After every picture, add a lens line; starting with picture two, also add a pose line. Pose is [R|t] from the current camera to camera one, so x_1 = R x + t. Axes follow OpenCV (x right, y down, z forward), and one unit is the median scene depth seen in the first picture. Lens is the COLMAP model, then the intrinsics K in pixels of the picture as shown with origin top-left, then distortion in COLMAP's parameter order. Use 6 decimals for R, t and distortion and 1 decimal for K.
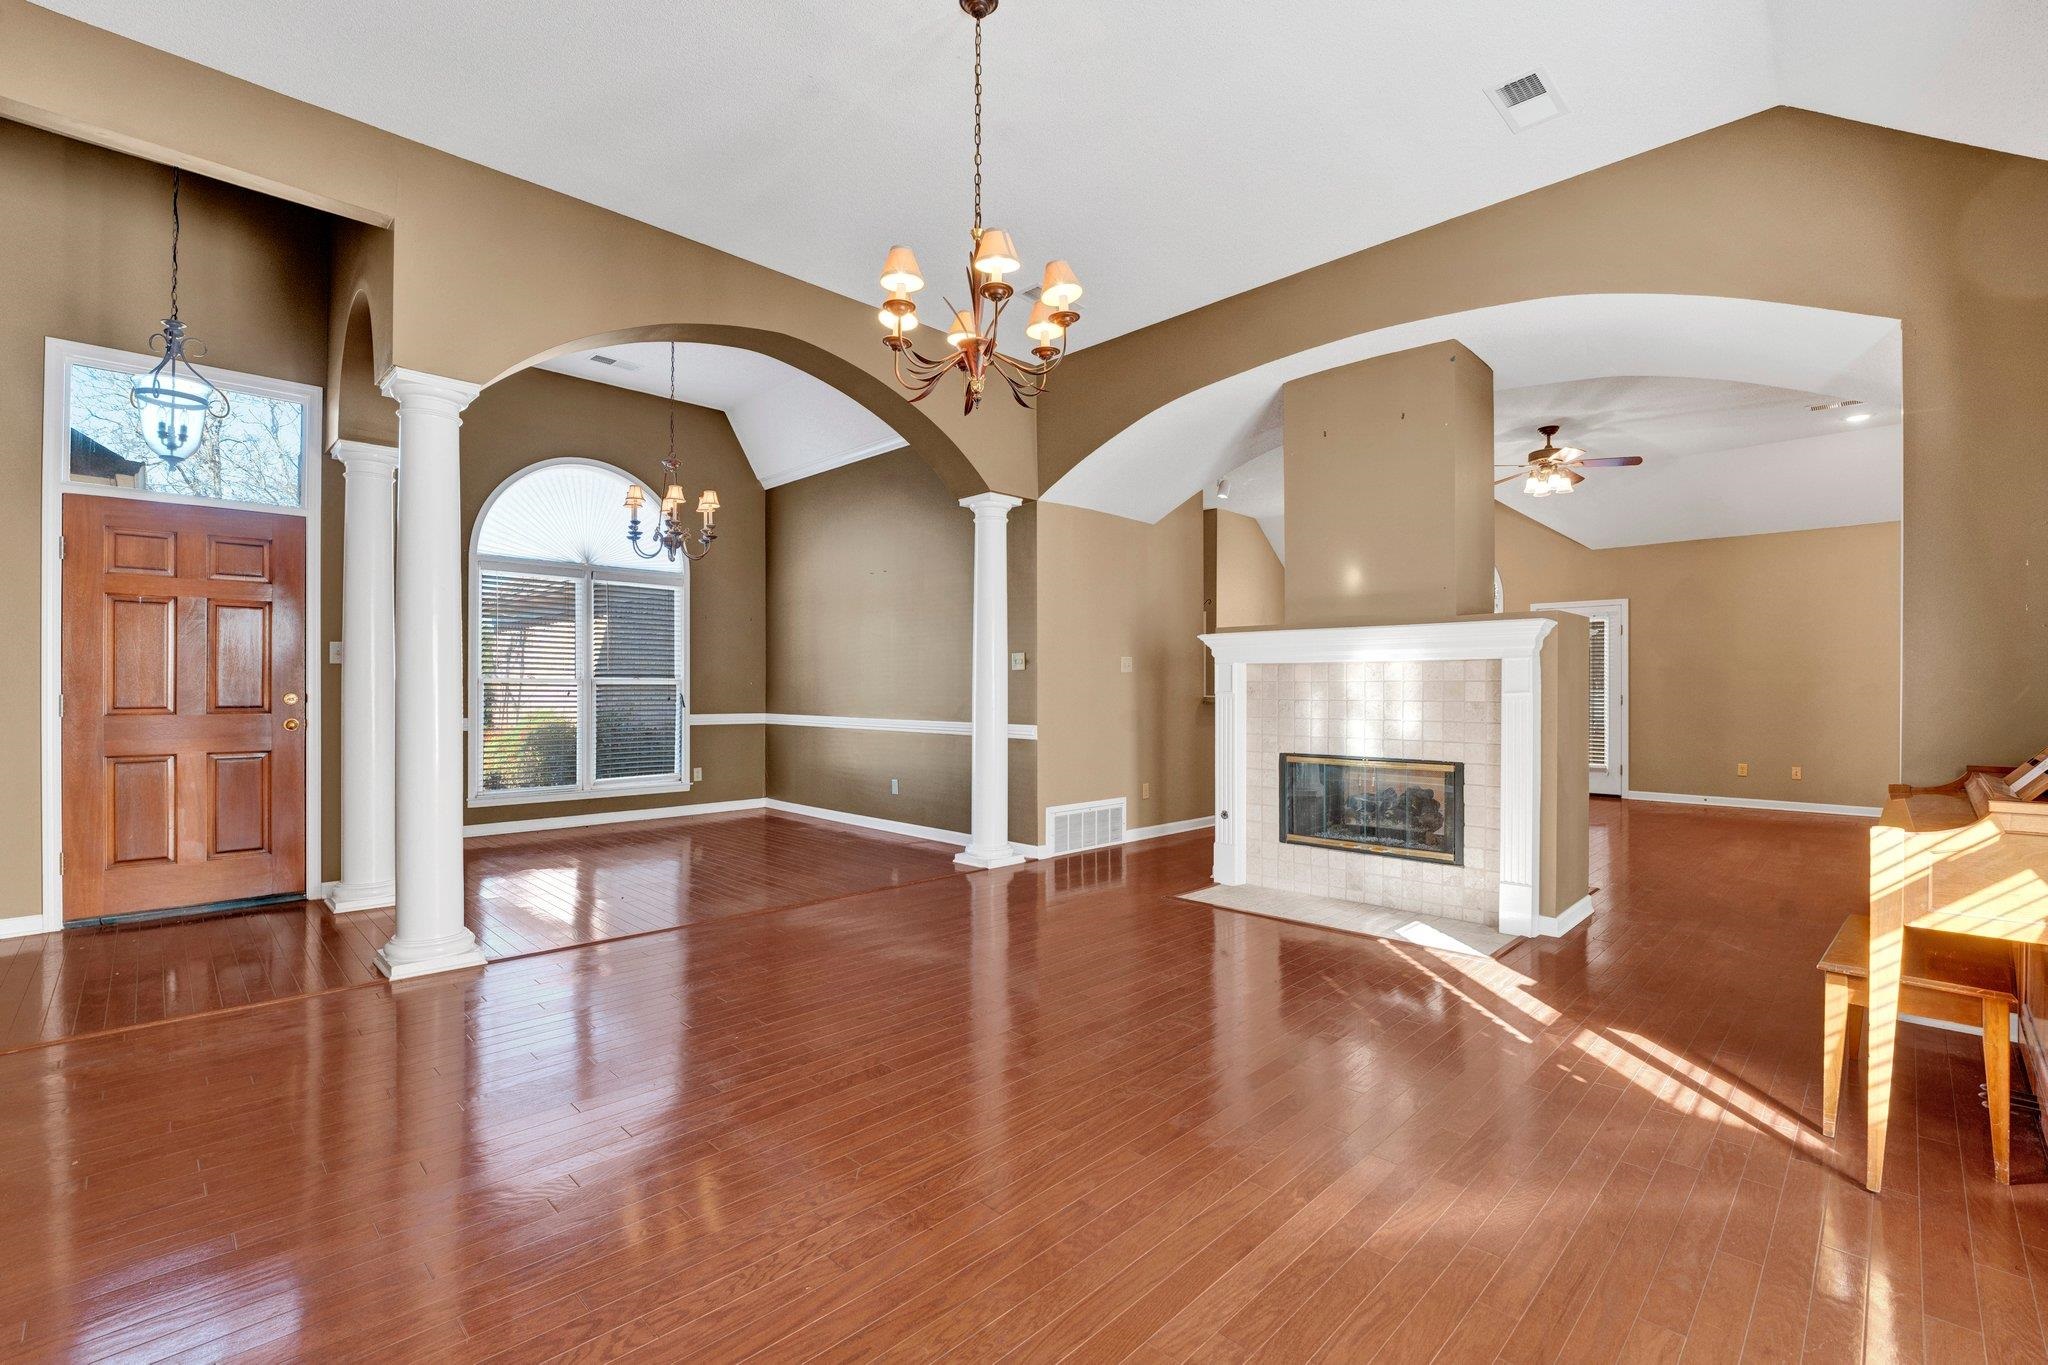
lens RADIAL K [[898.2, 0, 1024.8], [0, 898.2, 690.6], [0, 0, 1]] dist [-0.019204, -0.000053]
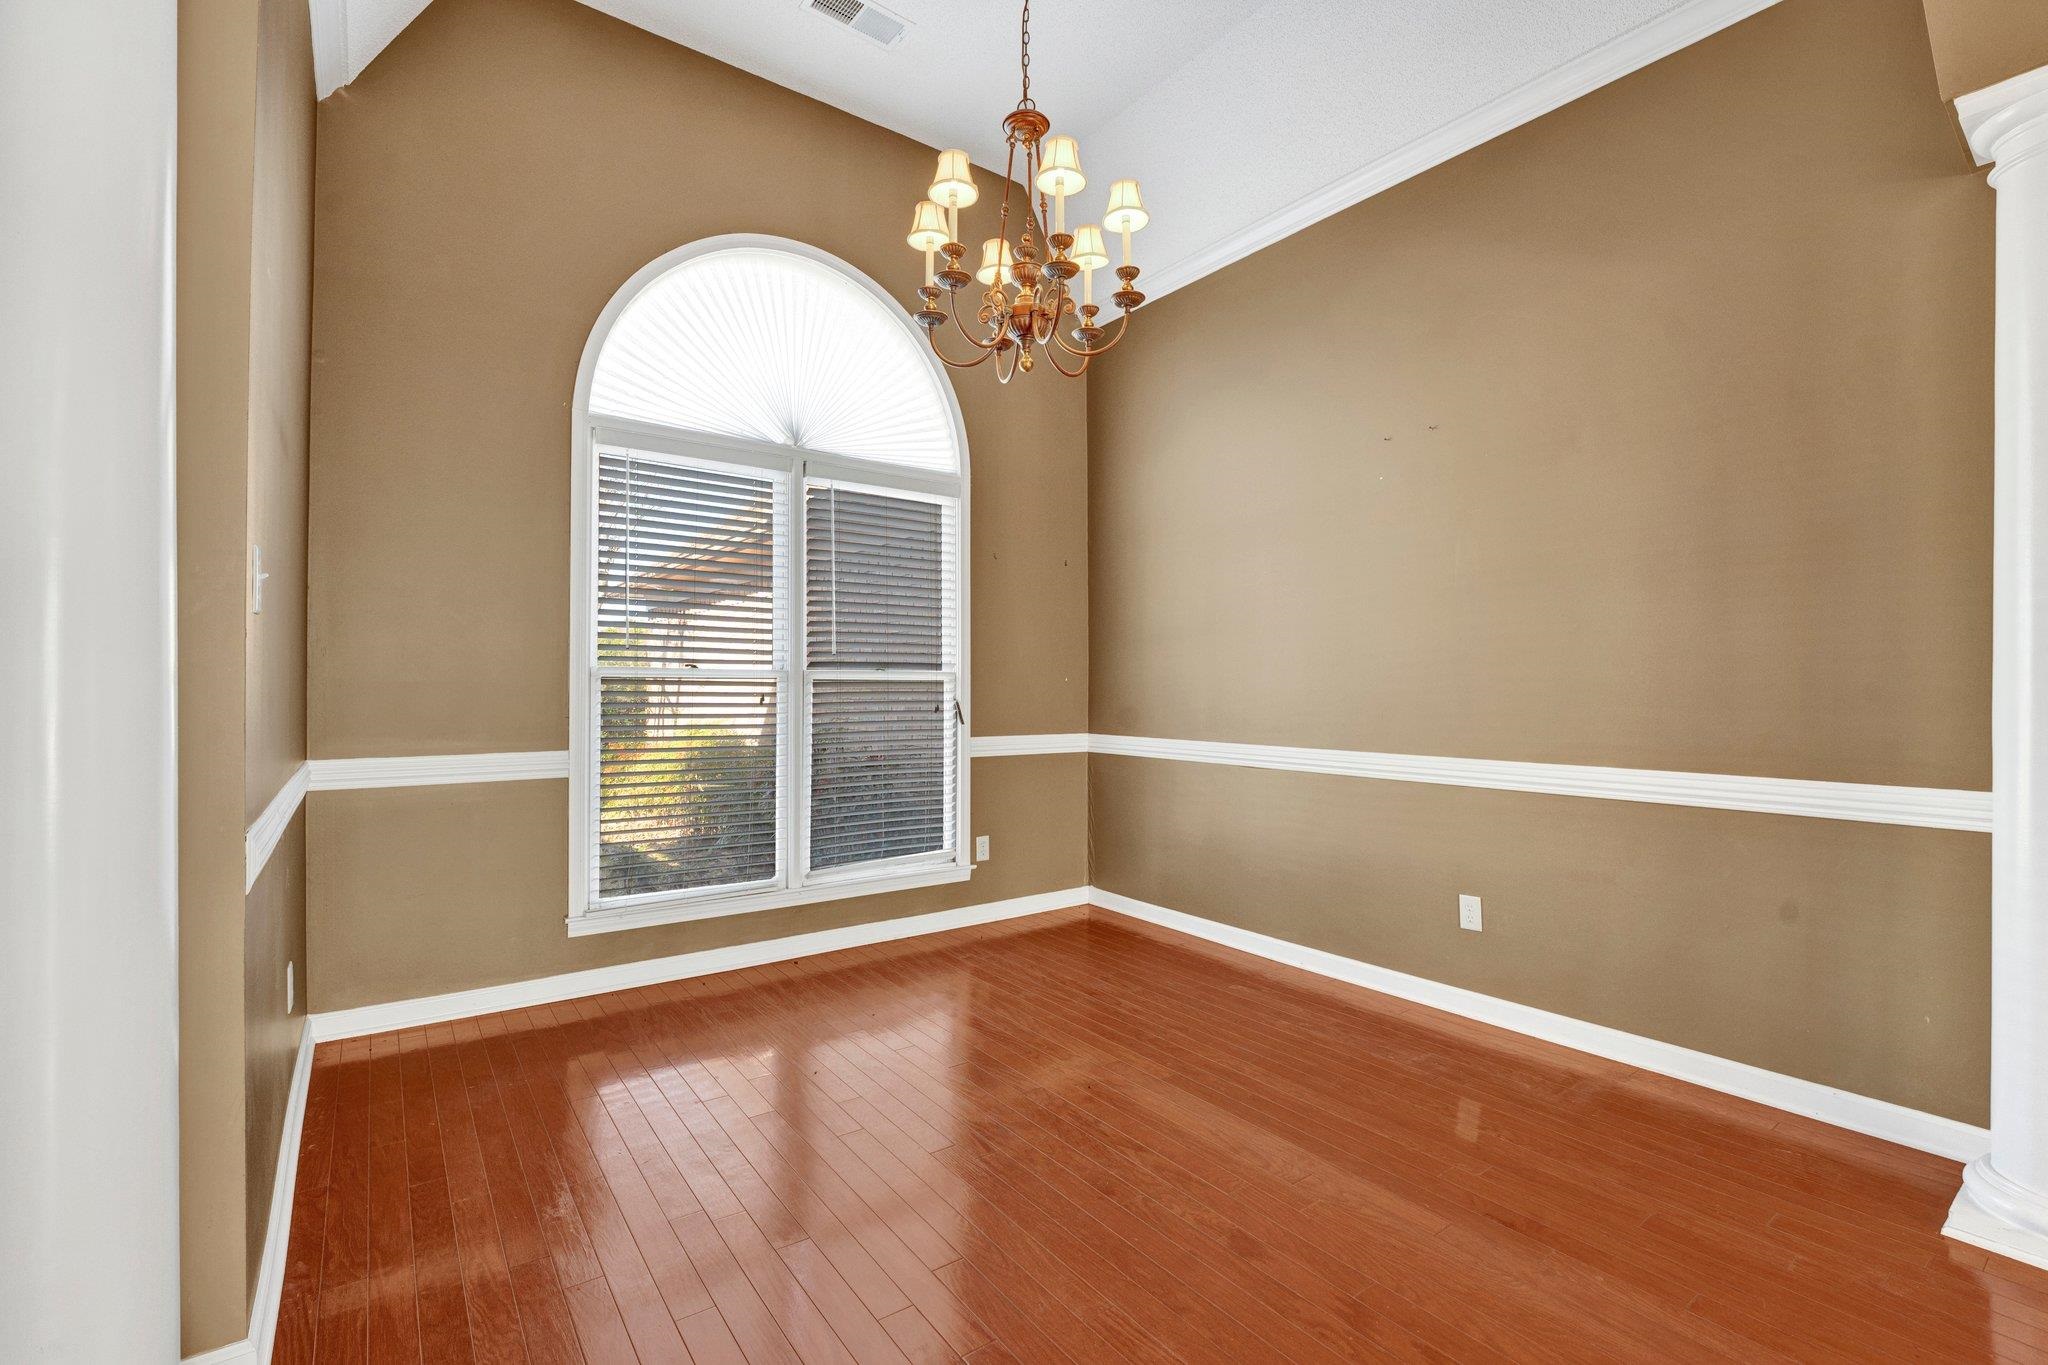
lens RADIAL K [[886.2, 0, 1009.9], [0, 886.2, 684.9], [0, 0, 1]] dist [-0.015581, 0.000113]
pose [[0.987302, -0.004419, -0.158791, -0.266946], [0.003261, 0.999966, -0.007552, -0.000524], [0.158819, 0.006939, 0.987283, 0.482043]]
